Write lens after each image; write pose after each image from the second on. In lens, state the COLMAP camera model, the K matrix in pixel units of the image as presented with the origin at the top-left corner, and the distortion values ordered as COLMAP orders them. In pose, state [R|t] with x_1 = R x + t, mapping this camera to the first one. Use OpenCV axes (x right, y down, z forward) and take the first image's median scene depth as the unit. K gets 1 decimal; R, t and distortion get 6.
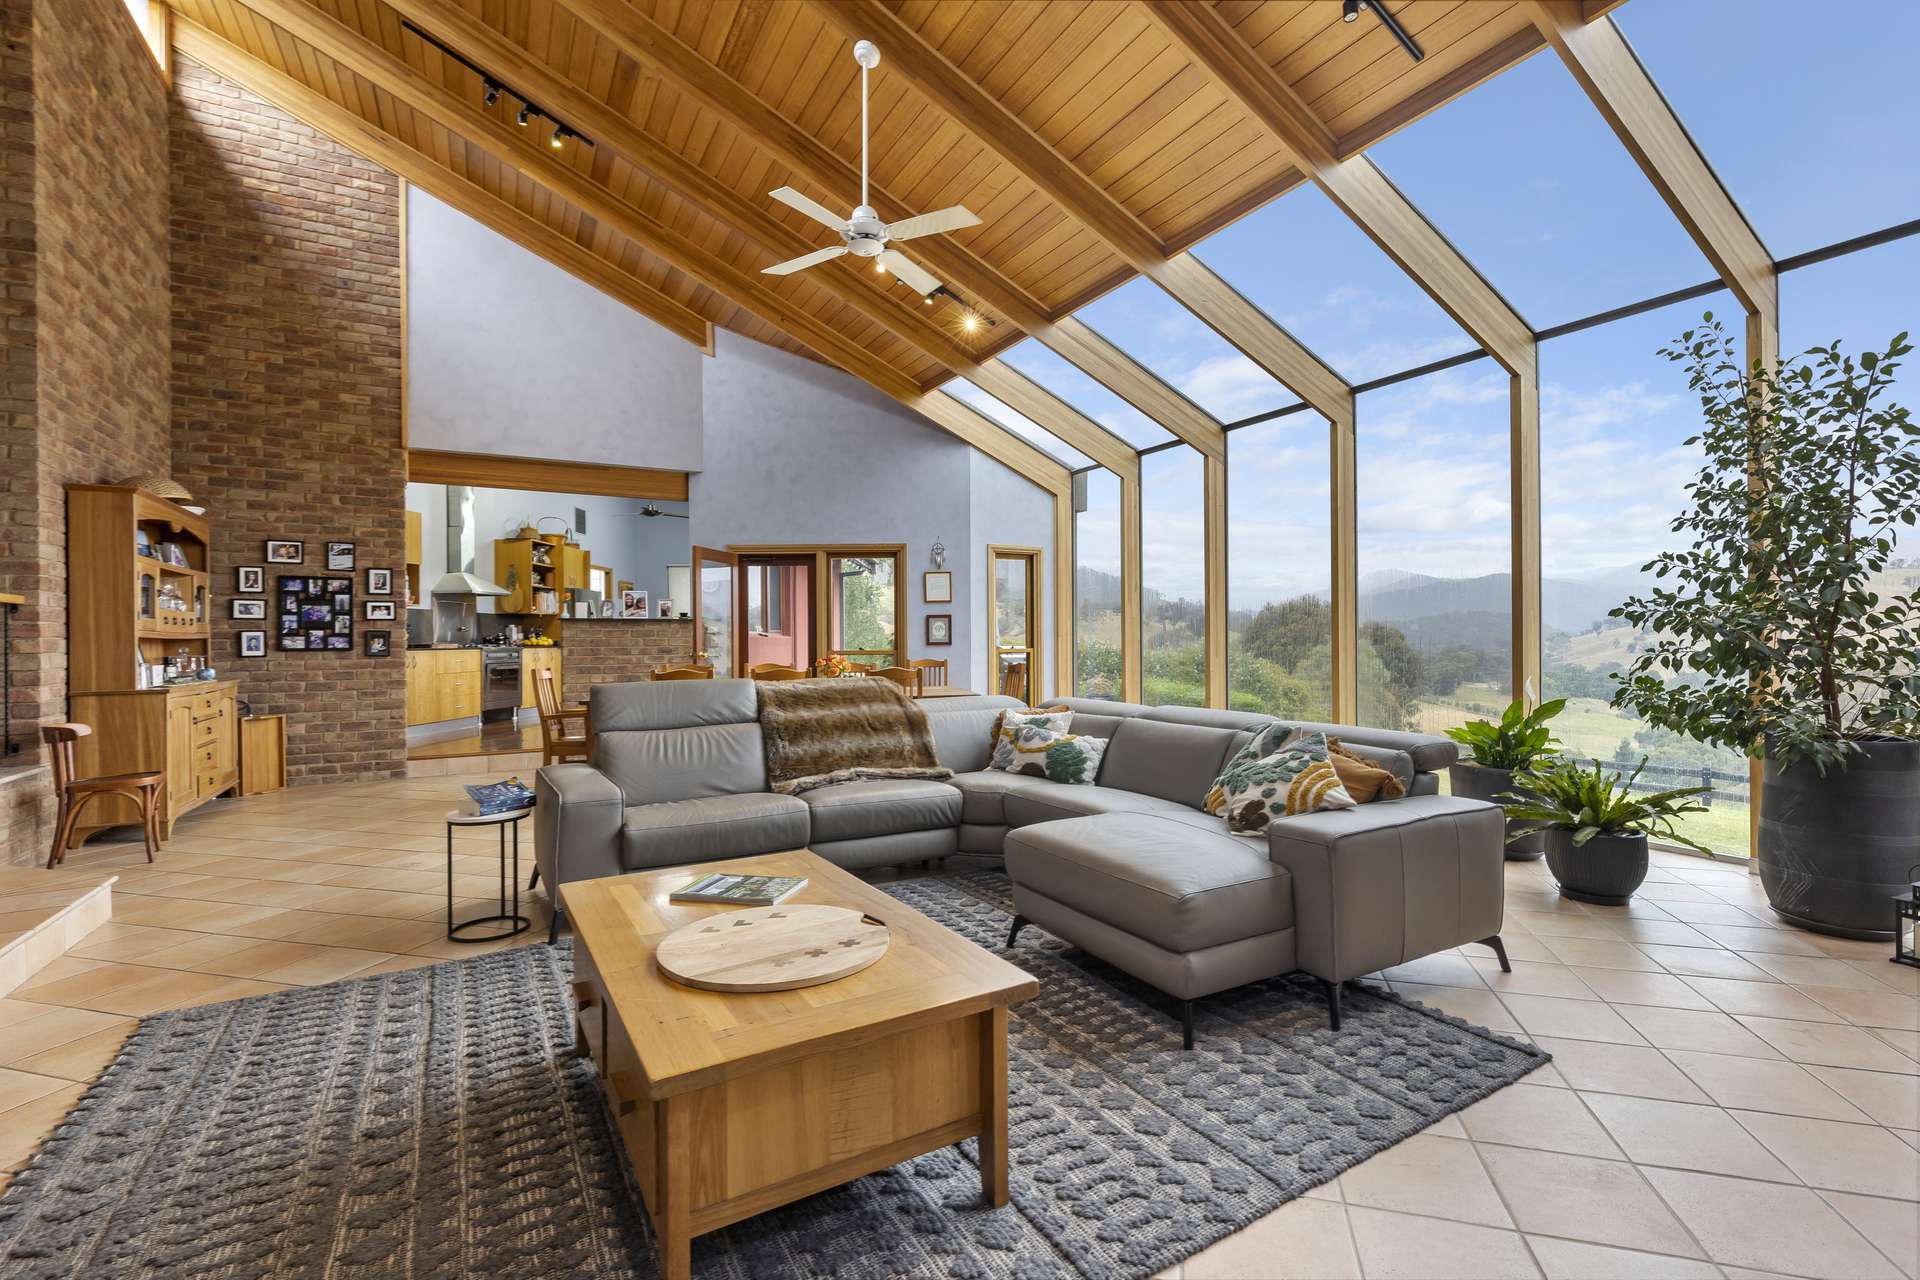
lens RADIAL K [[851.5, 0, 960.0], [0, 851.5, 640.0], [0, 0, 1]] dist [-0.003182, 0.000631]
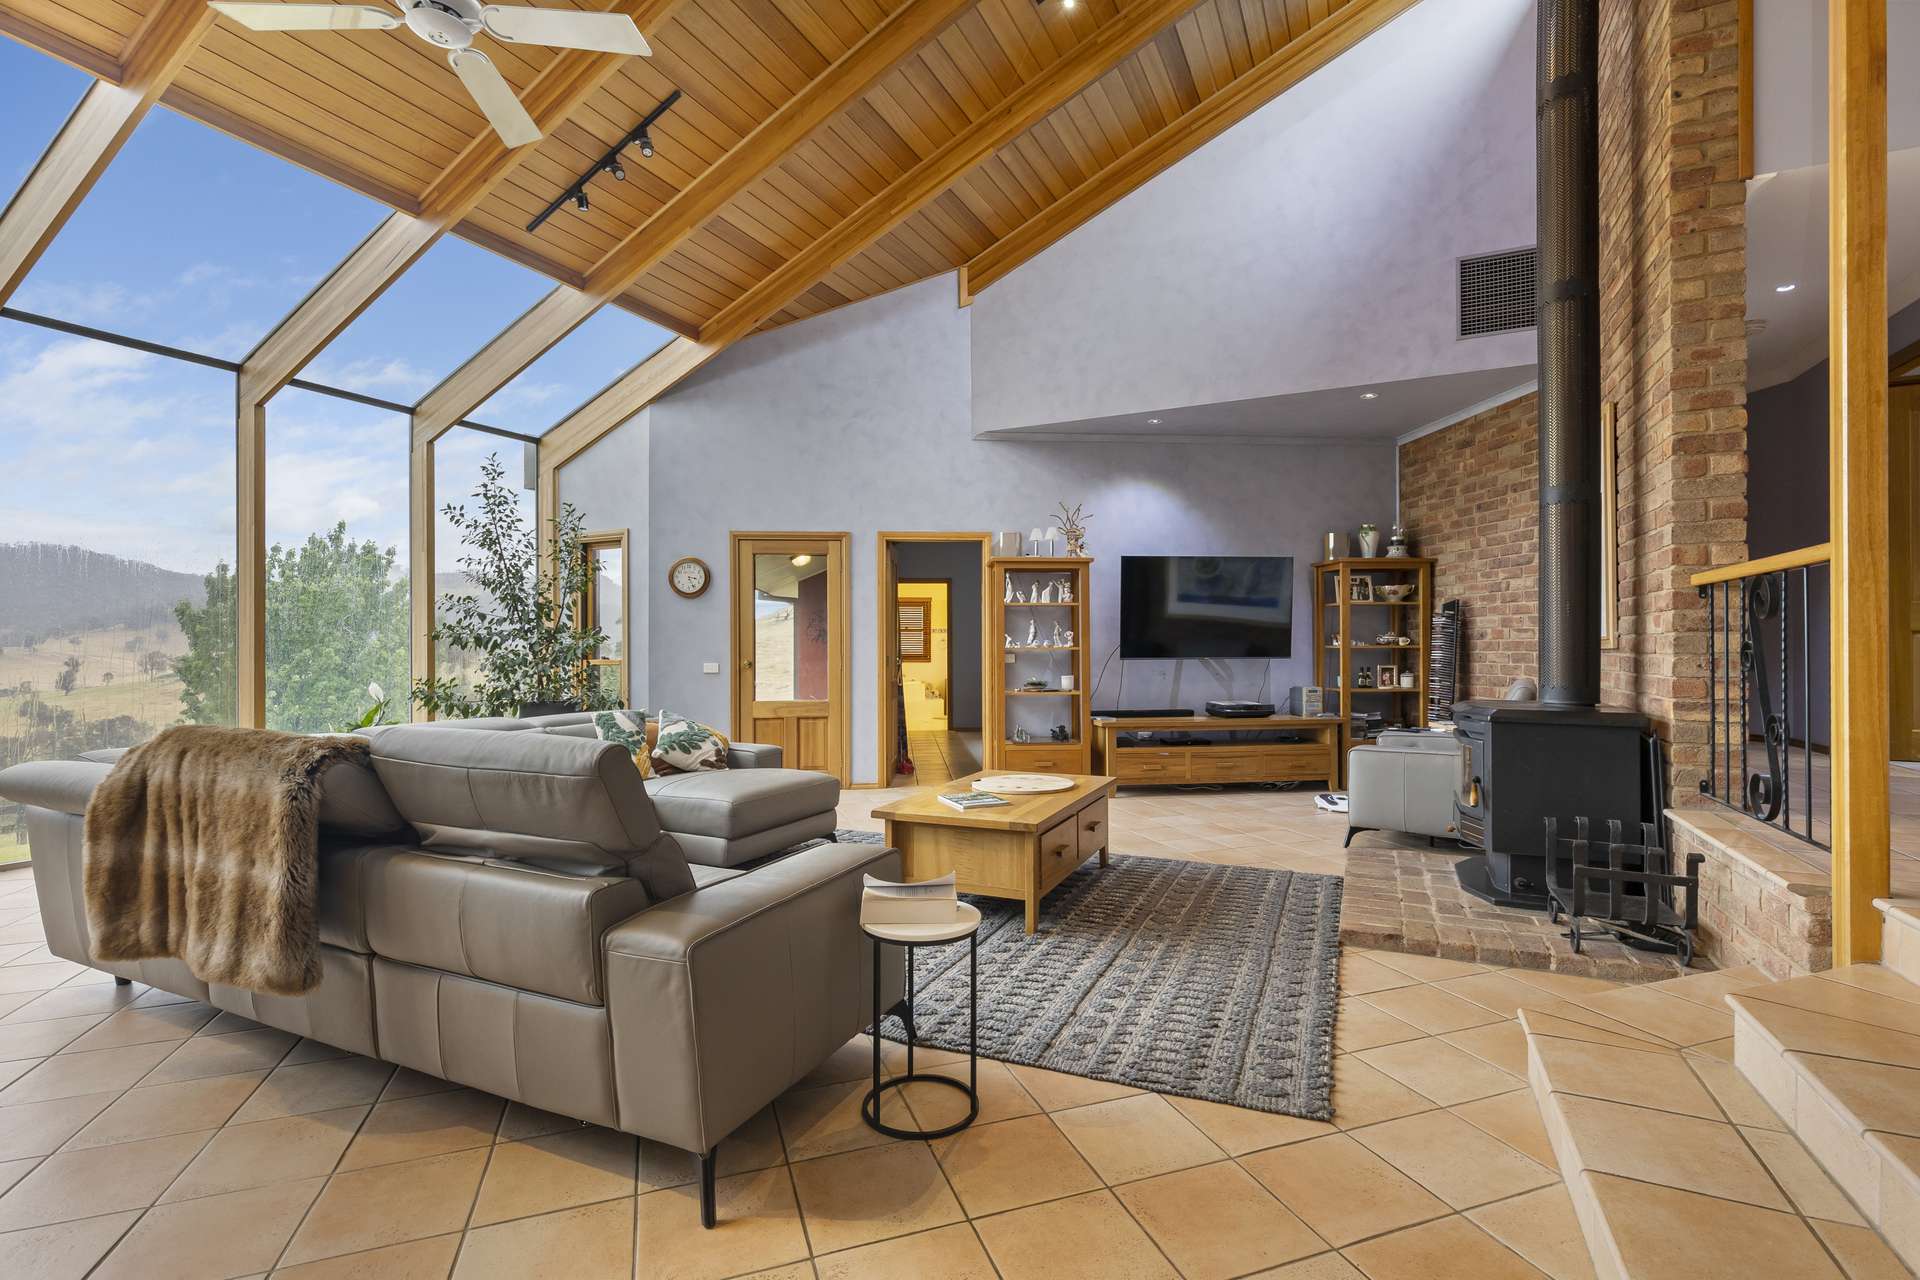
lens RADIAL K [[865.7, 0, 960.0], [0, 865.7, 640.0], [0, 0, 1]] dist [0.004302, -0.000680]
pose [[-0.568145, 0.009221, 0.822877, -1.475250], [0.003566, 0.999955, -0.008743, -0.000023], [-0.822921, -0.002033, -0.568153, 1.799317]]
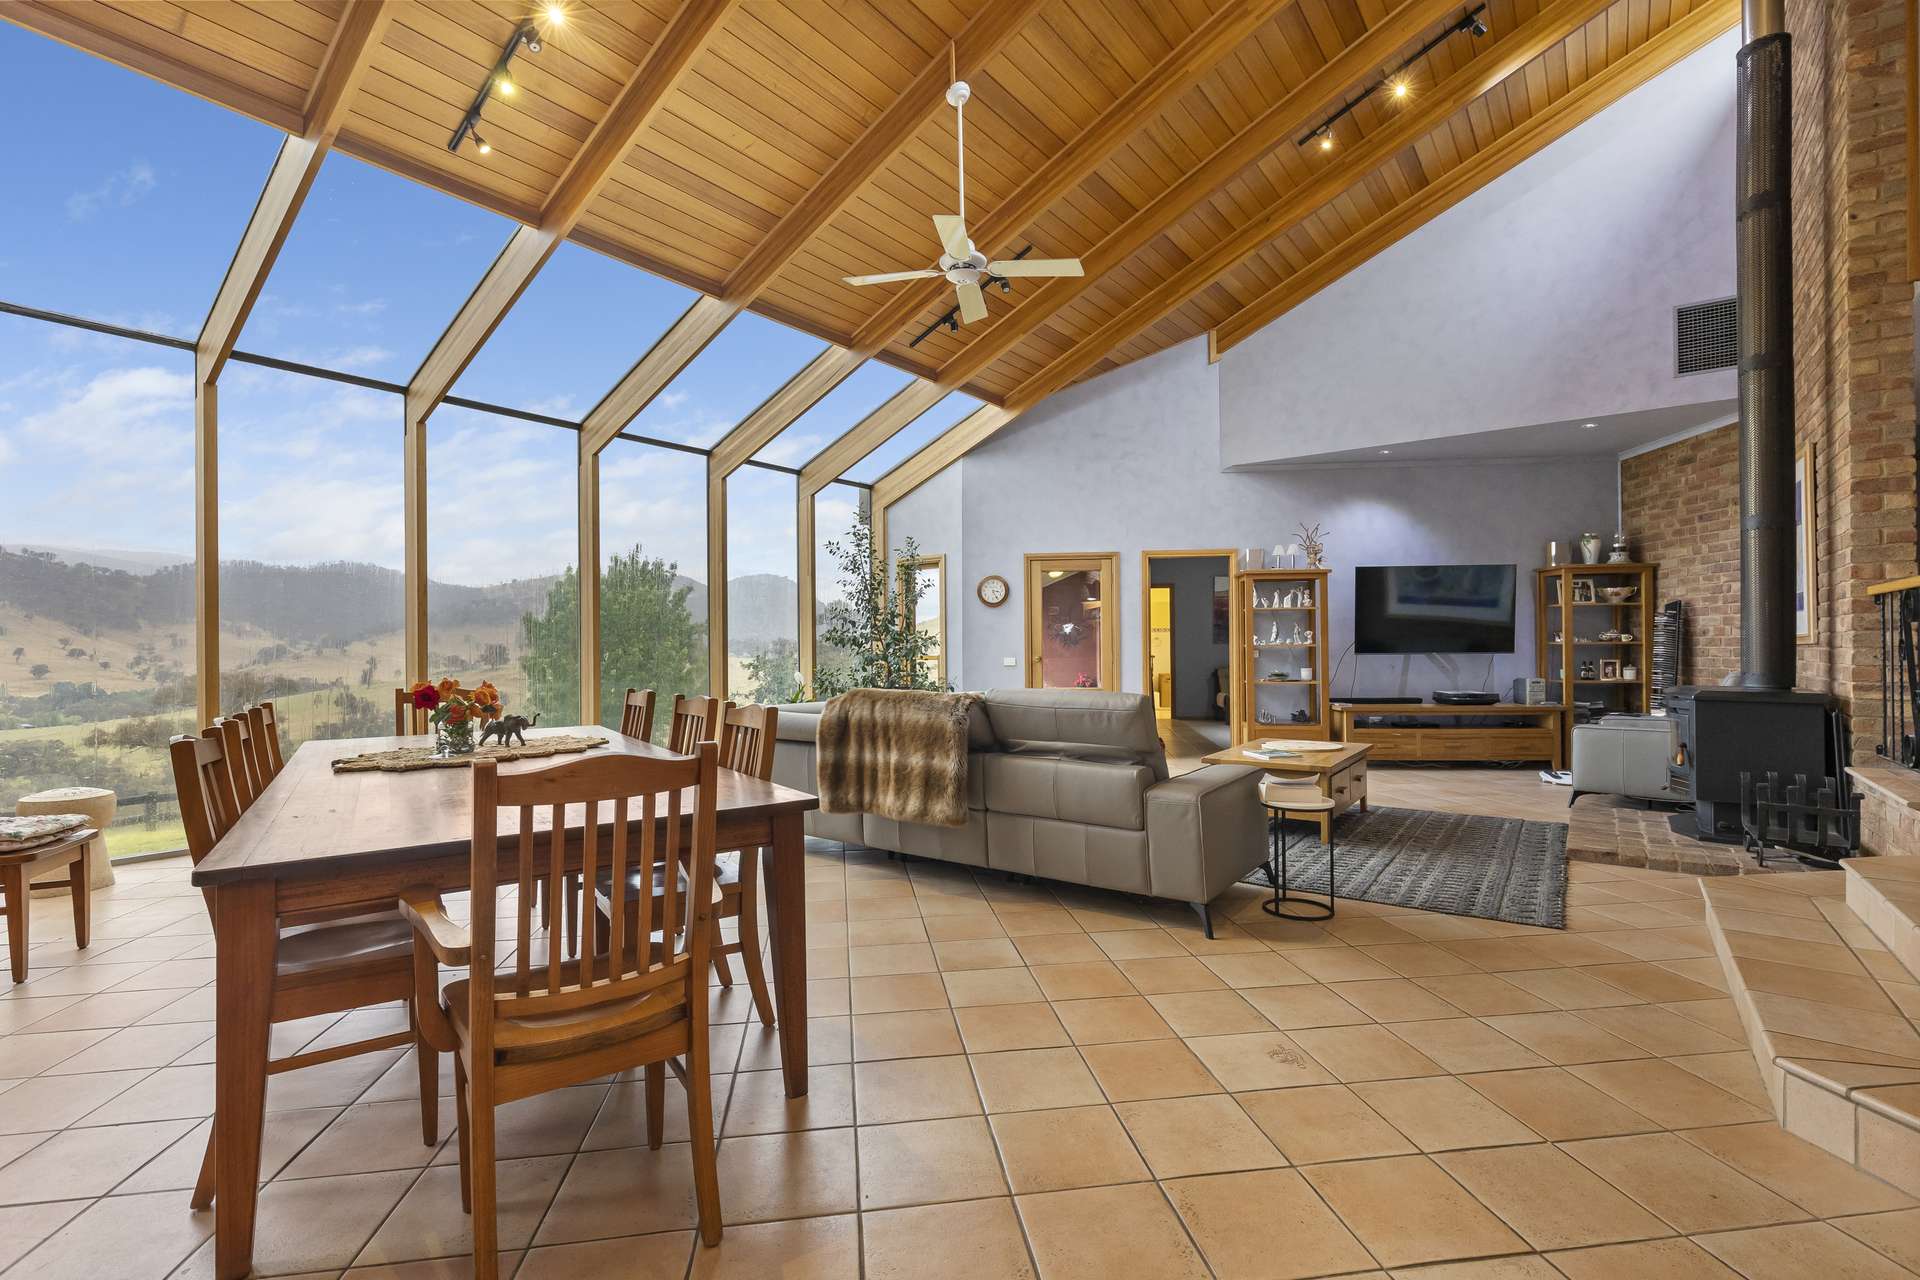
lens RADIAL K [[851.5, 0, 960.0], [0, 851.5, 640.0], [0, 0, 1]] dist [-0.003182, 0.000631]
pose [[-0.394156, 0.009795, 0.918991, -1.857901], [0.006617, 0.999948, -0.007819, 0.000238], [-0.919020, 0.002999, -0.394200, 2.447752]]
